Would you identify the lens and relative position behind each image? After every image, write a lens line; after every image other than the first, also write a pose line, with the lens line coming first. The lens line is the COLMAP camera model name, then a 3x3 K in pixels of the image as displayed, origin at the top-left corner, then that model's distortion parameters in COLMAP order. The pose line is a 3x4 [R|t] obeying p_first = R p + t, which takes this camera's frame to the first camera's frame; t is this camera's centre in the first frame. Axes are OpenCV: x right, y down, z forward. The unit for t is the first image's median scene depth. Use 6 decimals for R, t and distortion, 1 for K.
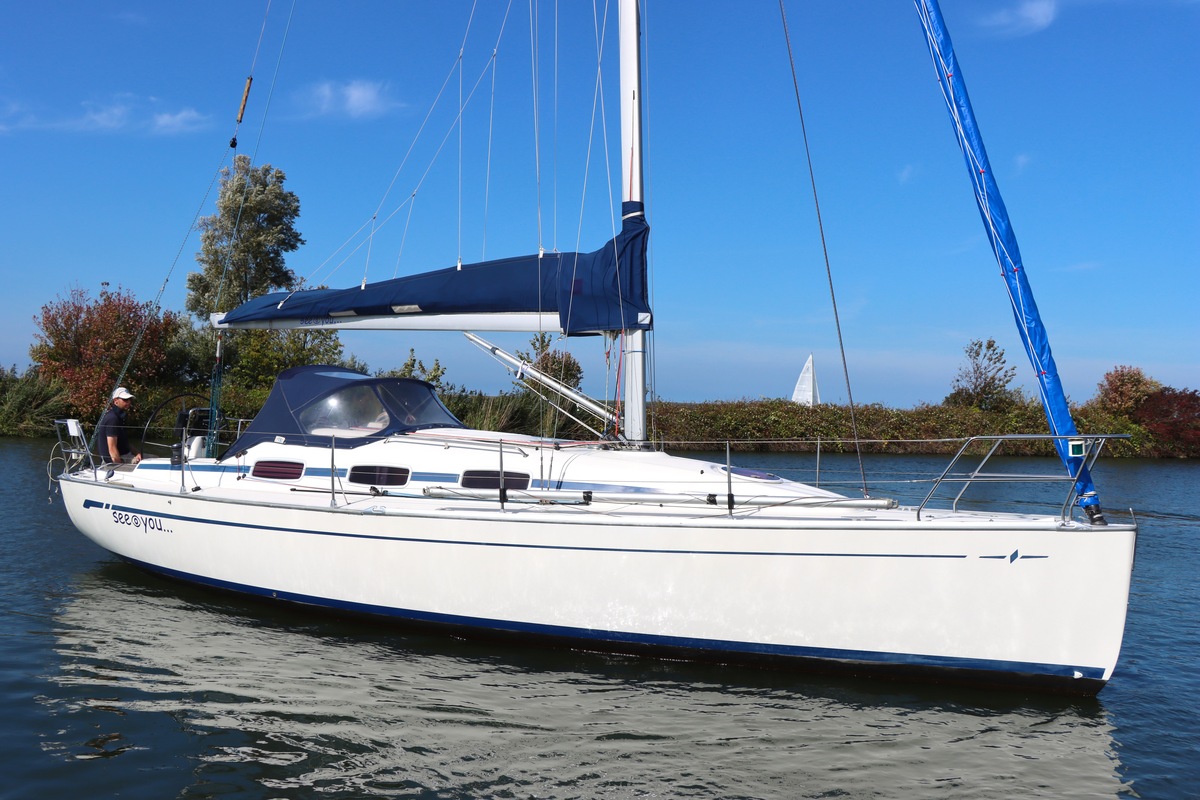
lens RADIAL K [[1258.9, 0, 537.8], [0, 1258.9, 395.5], [0, 0, 1]] dist [-0.083454, 0.015015]
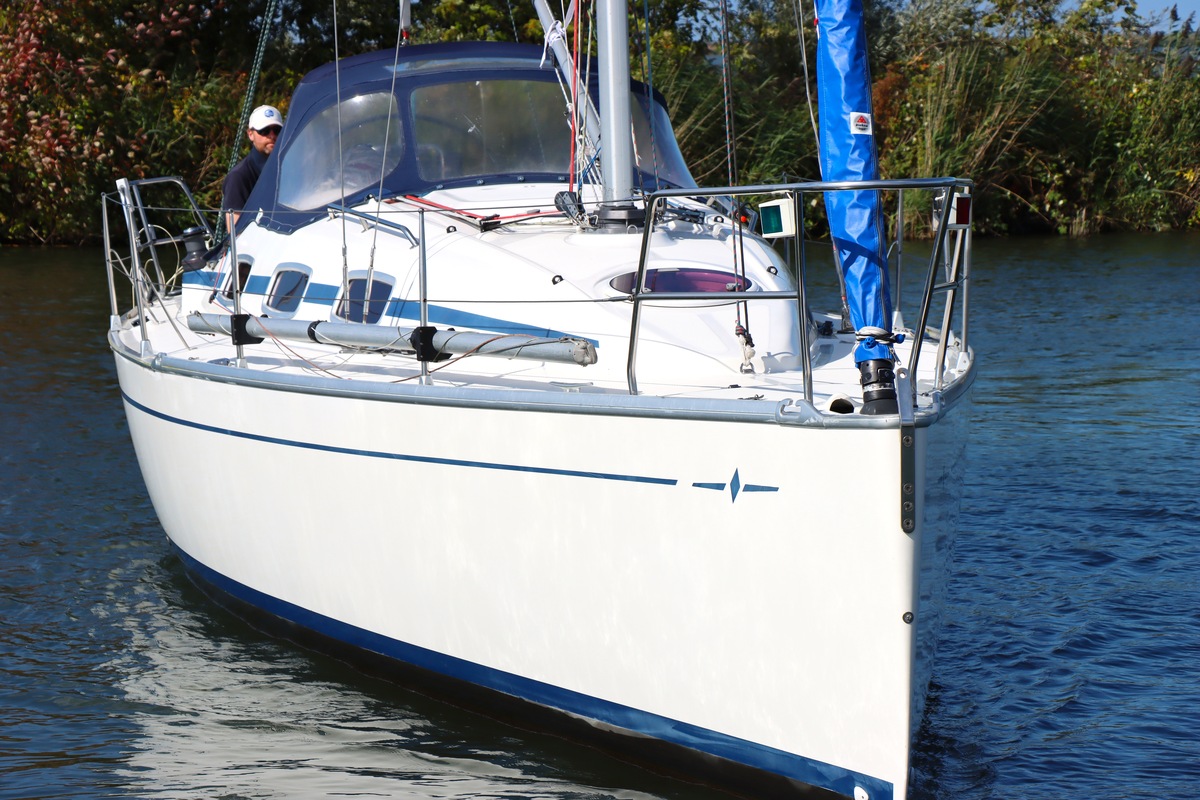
lens RADIAL K [[4265.6, 0, 600.0], [0, 4265.6, 400.0], [0, 0, 1]] dist [0.071584, 0.454764]
pose [[0.704536, 0.027577, -0.709132, 1.049135], [0.018991, 0.998154, 0.057684, 0.016353], [0.709414, -0.054108, 0.702712, -0.004845]]
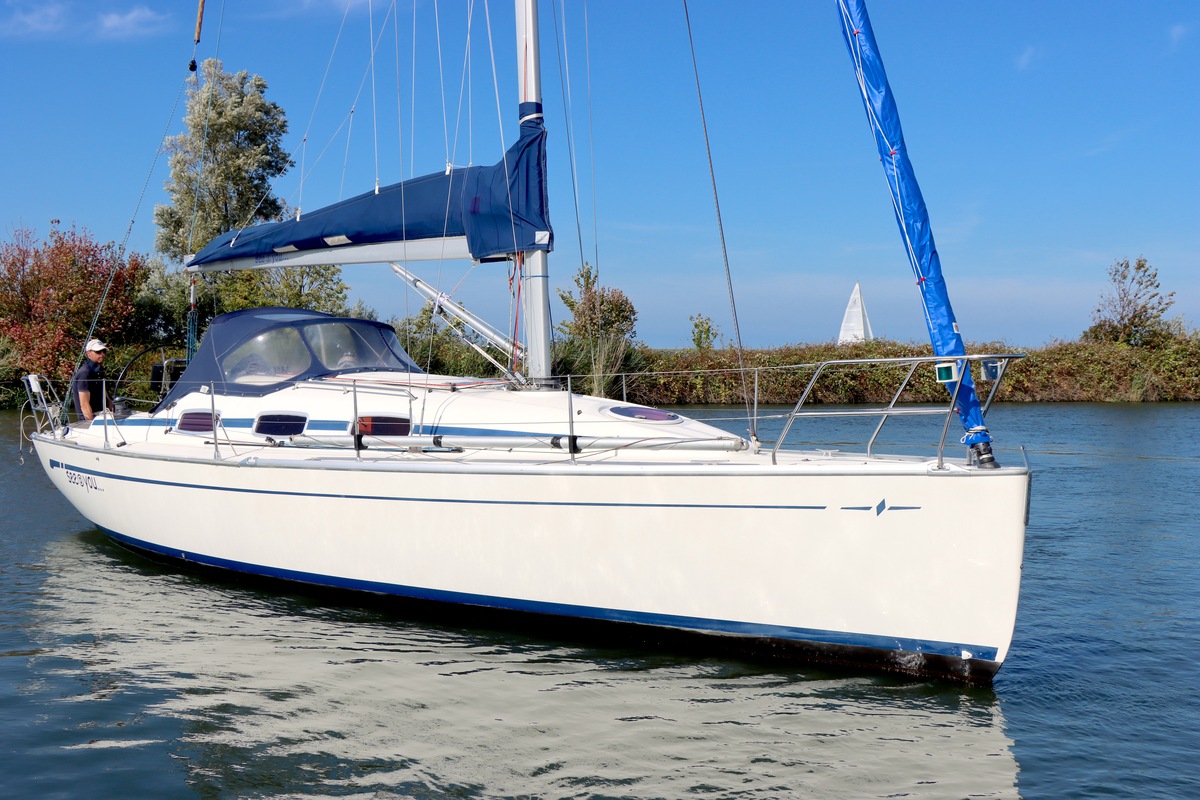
lens RADIAL K [[1452.4, 0, 600.0], [0, 1452.4, 400.0], [0, 0, 1]] dist [-0.094087, 0.005215]
pose [[0.979152, -0.015621, -0.202527, 0.310936], [0.020755, 0.999514, 0.023251, 0.026610], [0.202066, -0.026969, 0.979001, 0.032214]]
